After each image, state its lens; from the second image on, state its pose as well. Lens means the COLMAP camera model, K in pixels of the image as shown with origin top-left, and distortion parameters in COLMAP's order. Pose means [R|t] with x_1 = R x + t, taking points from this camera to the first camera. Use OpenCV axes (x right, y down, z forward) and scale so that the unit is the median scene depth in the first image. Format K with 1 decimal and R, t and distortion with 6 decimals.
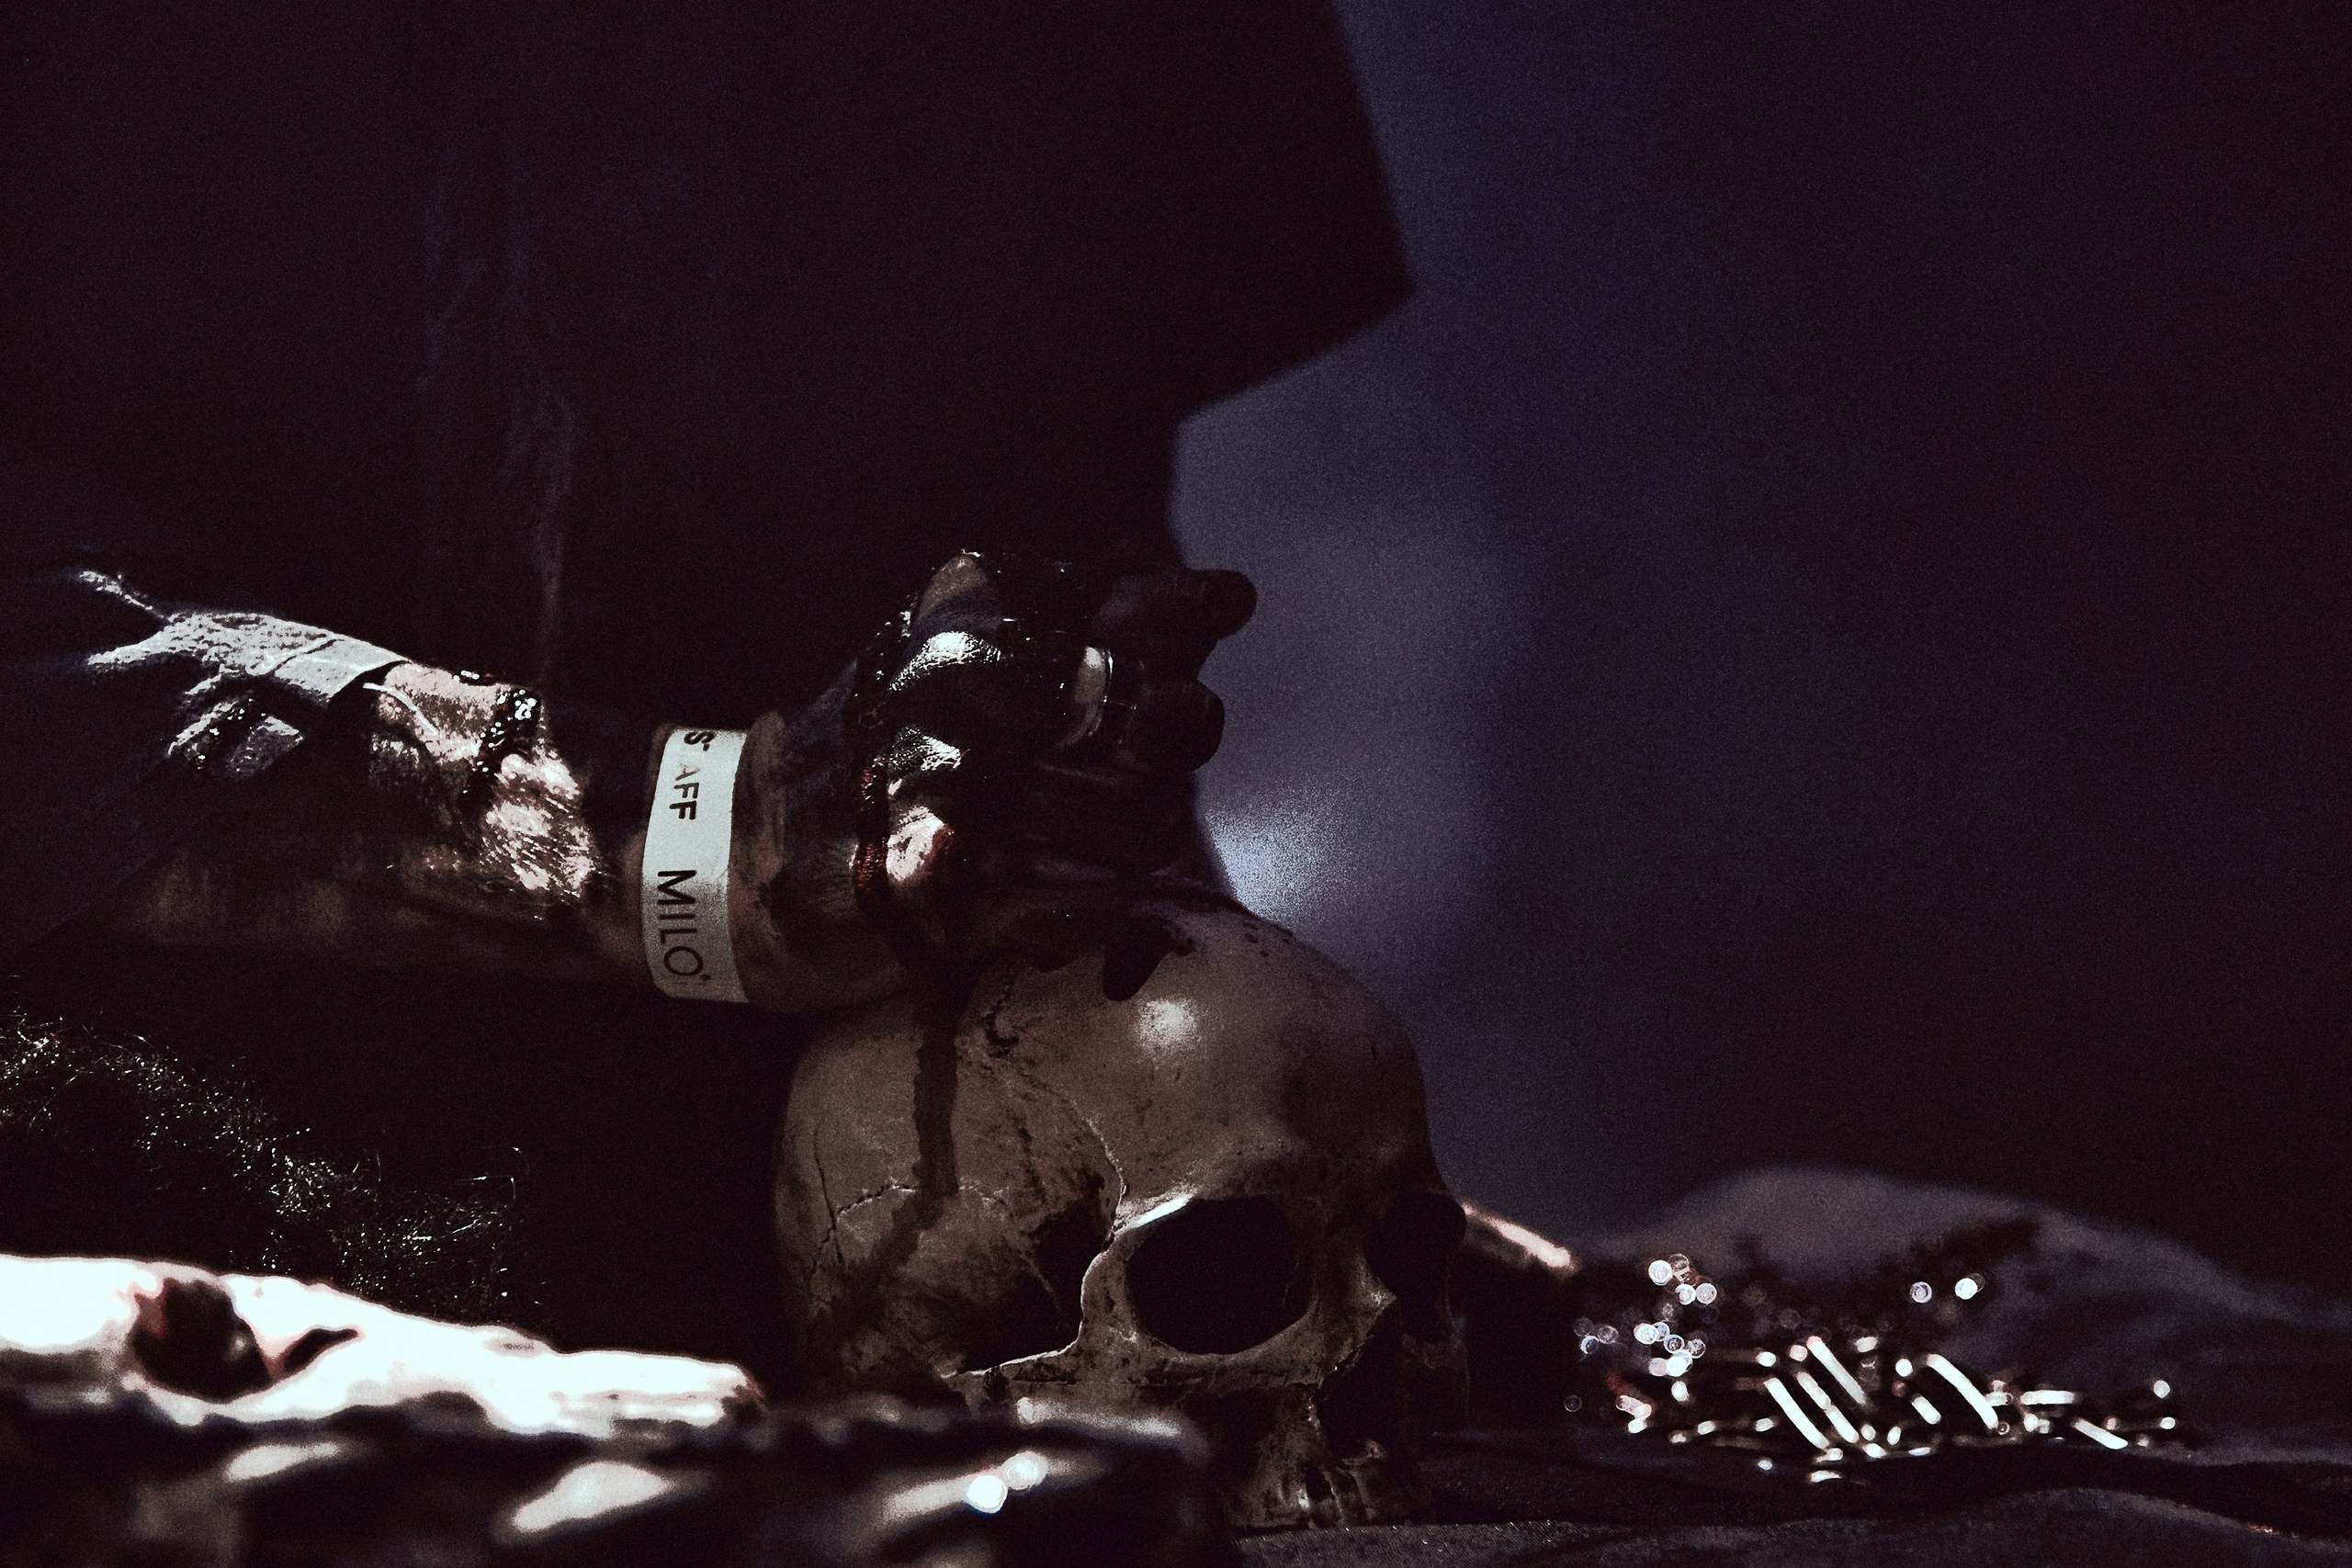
lens RADIAL K [[3934.5, 0, 1181.1], [0, 3934.5, 781.5], [0, 0, 1]] dist [-0.002800, 0.000000]
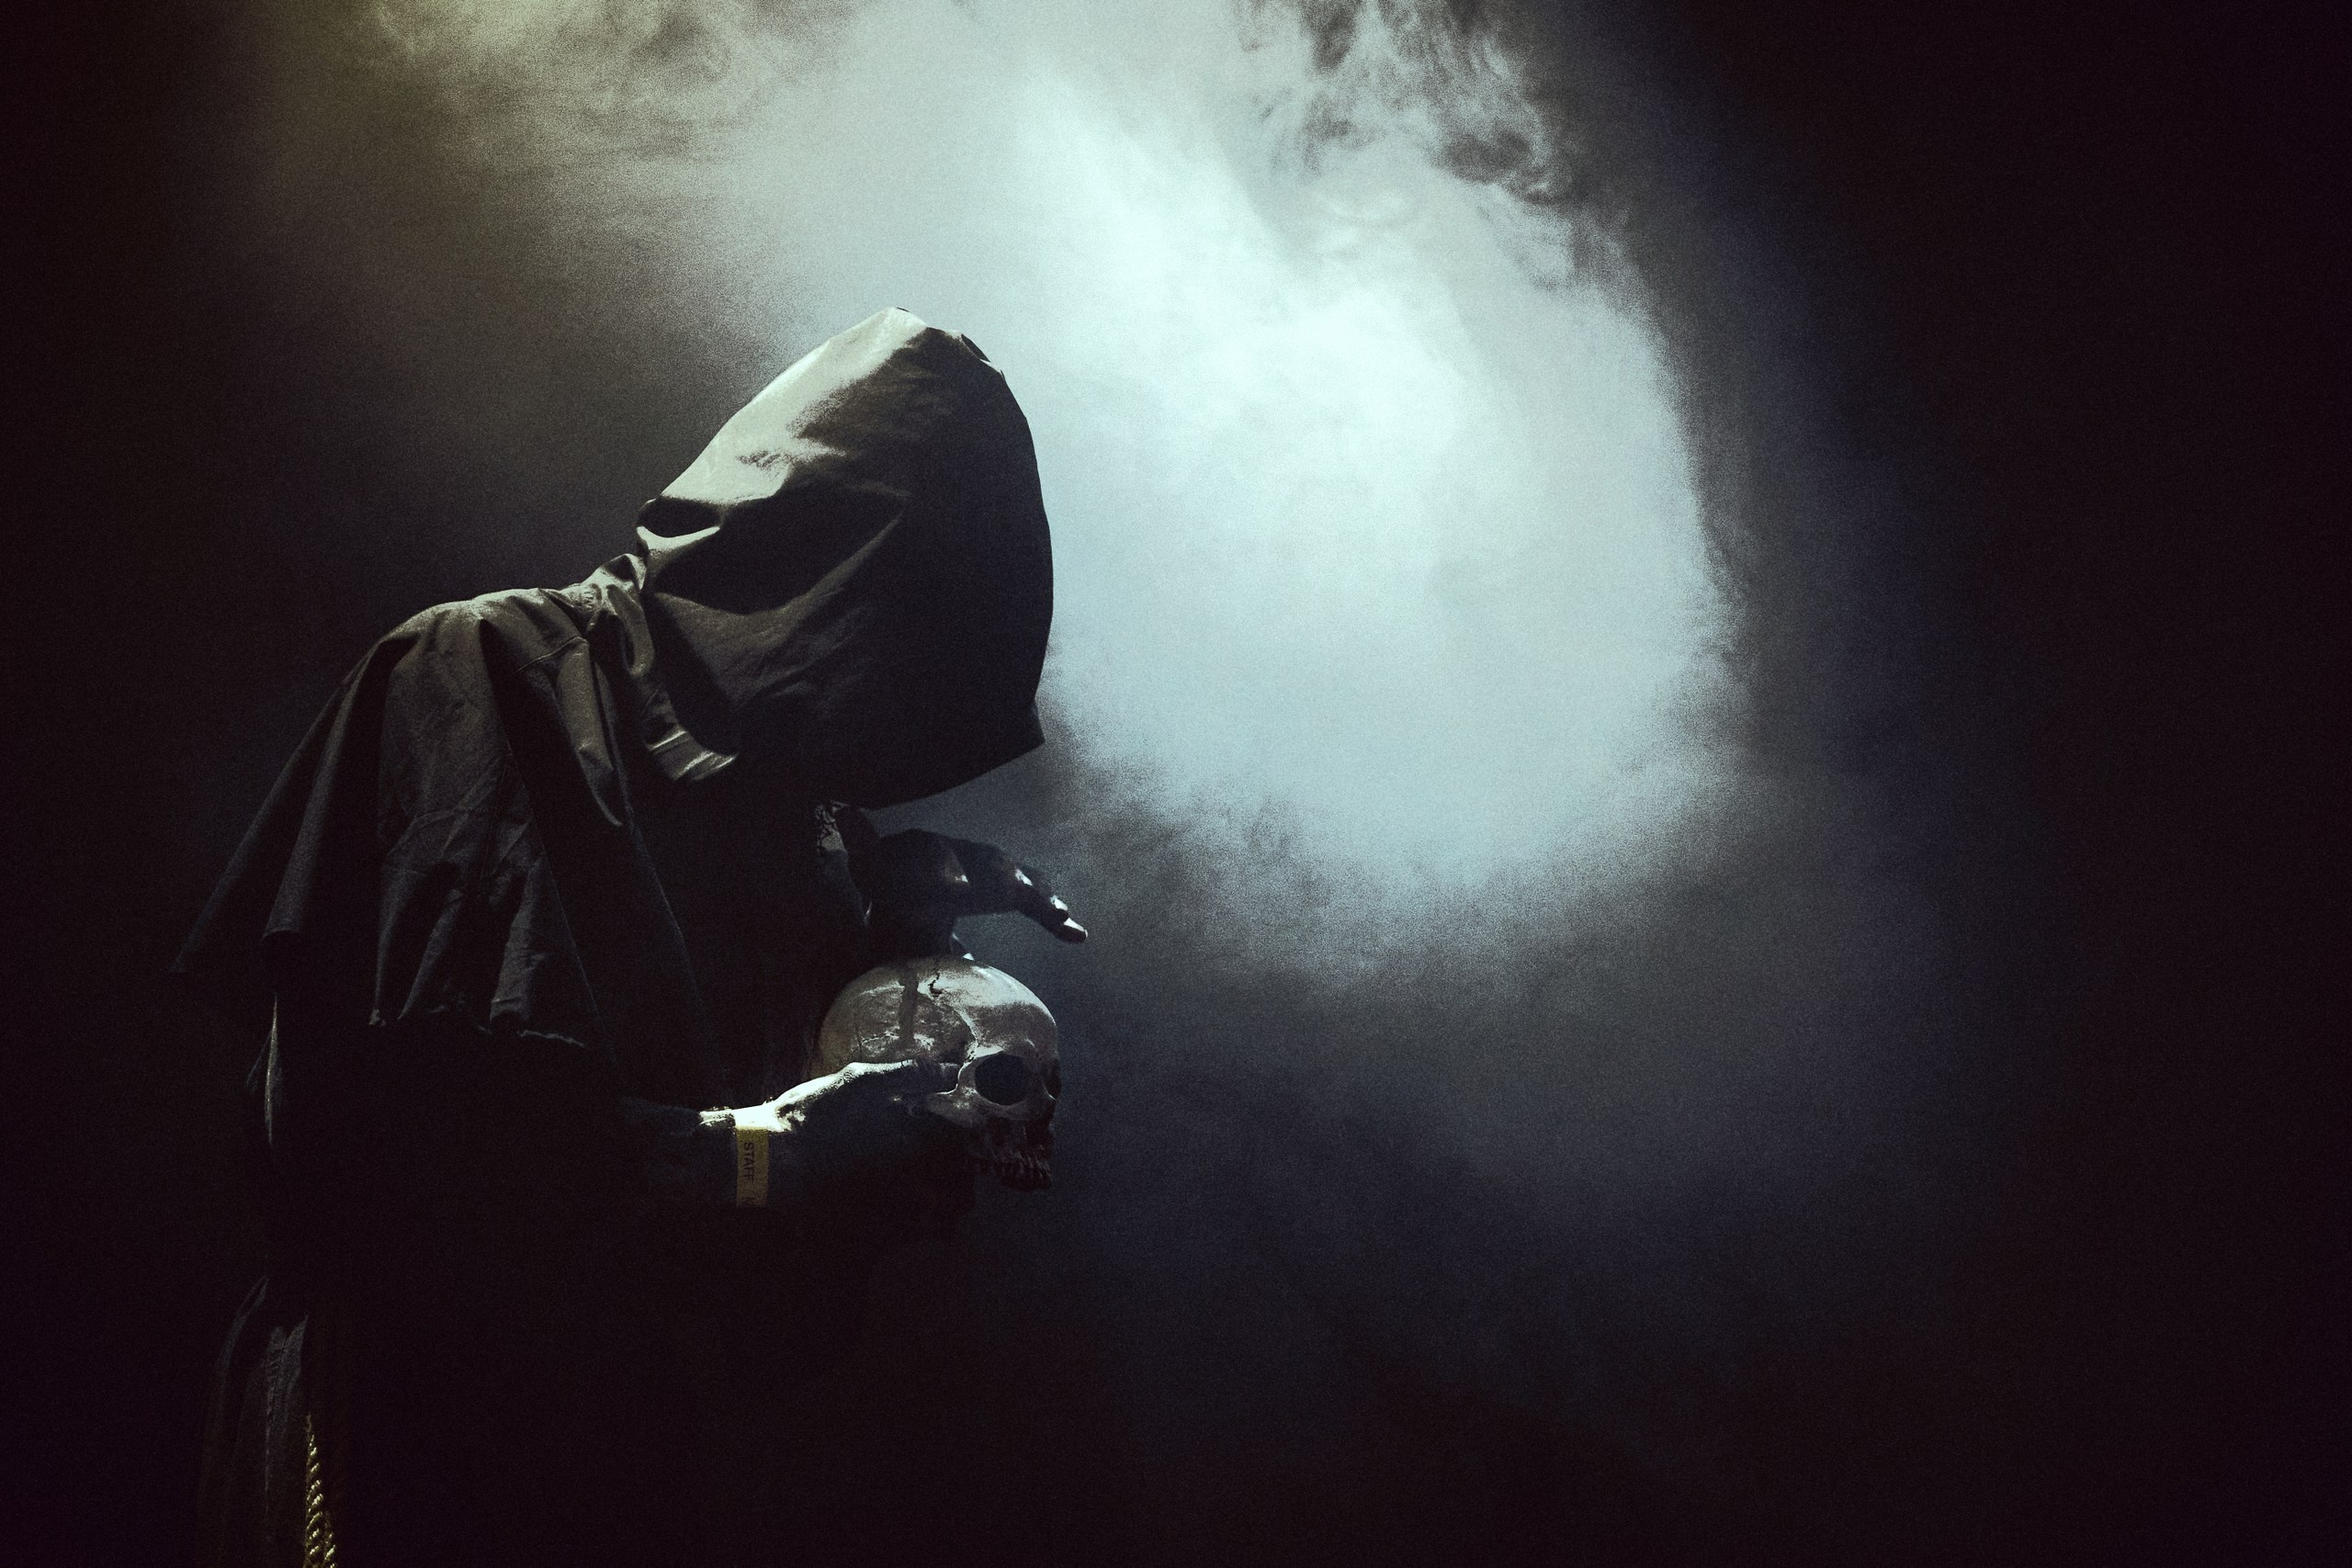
lens RADIAL K [[4743.5, 0, 1177.1], [0, 4743.5, 784.5], [0, 0, 1]] dist [0.038961, 0.000000]
pose [[0.992873, 0.001681, 0.119162, -0.067036], [0.004339, 0.998727, -0.050248, 0.018632], [-0.119095, 0.050407, 0.991603, -0.627321]]
